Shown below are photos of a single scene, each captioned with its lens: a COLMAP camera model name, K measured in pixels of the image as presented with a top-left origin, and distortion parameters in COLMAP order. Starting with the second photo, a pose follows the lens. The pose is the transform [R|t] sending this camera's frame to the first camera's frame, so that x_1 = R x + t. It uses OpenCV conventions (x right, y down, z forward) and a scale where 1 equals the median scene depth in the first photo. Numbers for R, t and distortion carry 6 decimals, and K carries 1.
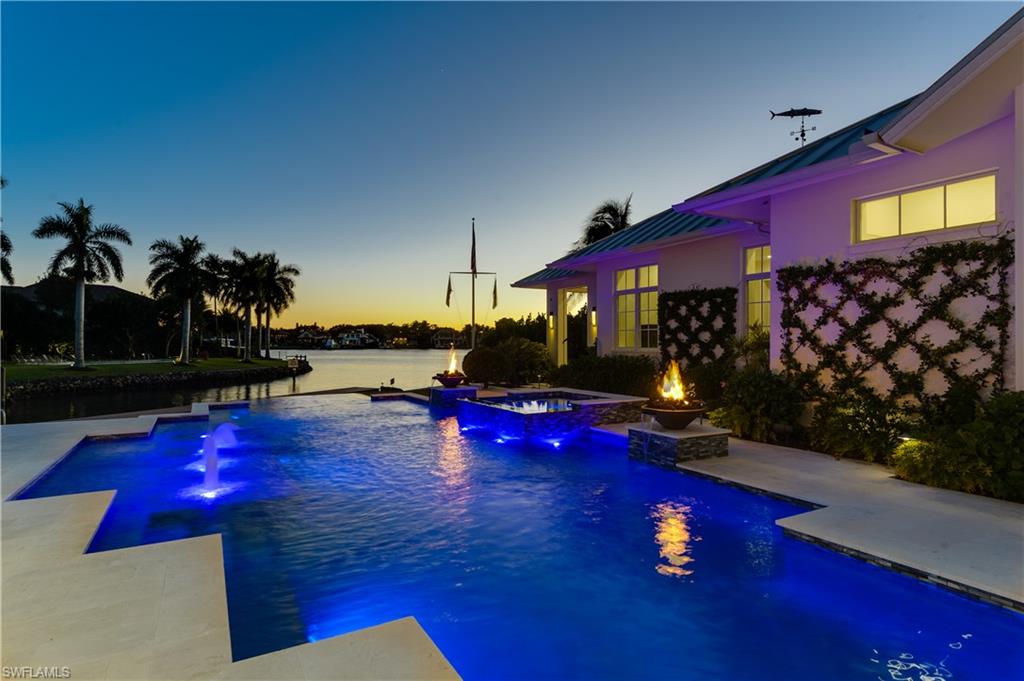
lens RADIAL K [[546.0, 0, 512.0], [0, 546.0, 340.5], [0, 0, 1]] dist [0.009676, -0.000399]
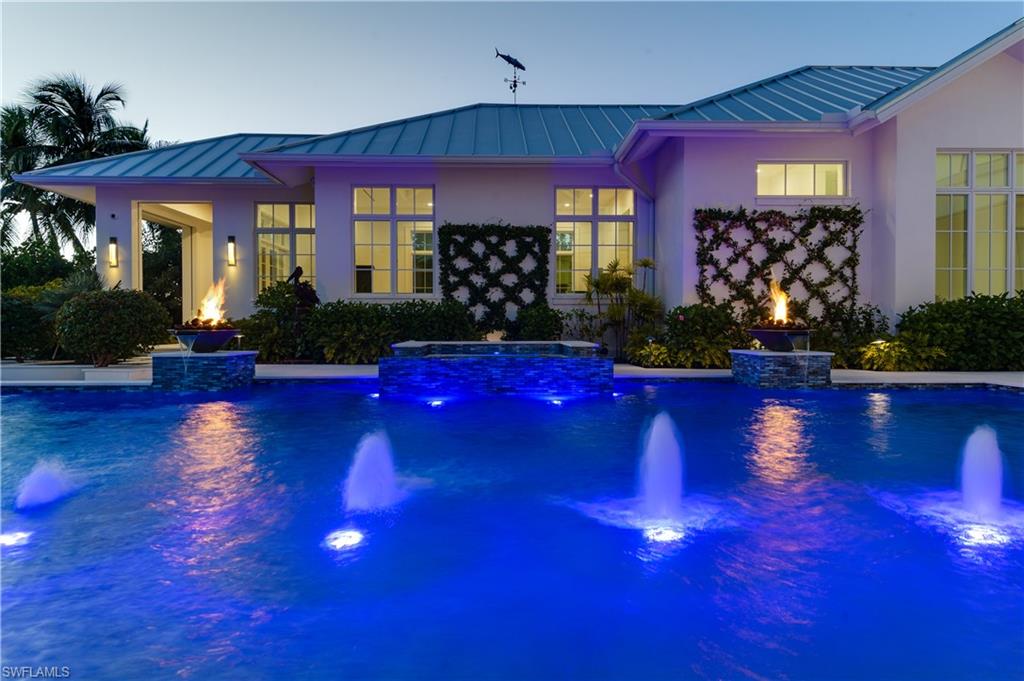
lens RADIAL K [[612.8, 0, 512.0], [0, 612.8, 340.5], [0, 0, 1]] dist [0.016114, -0.000143]
pose [[0.468100, -0.023088, 0.883374, -0.747498], [-0.000538, 0.999651, 0.026413, 0.093605], [-0.883675, -0.012839, 0.467924, 0.756987]]
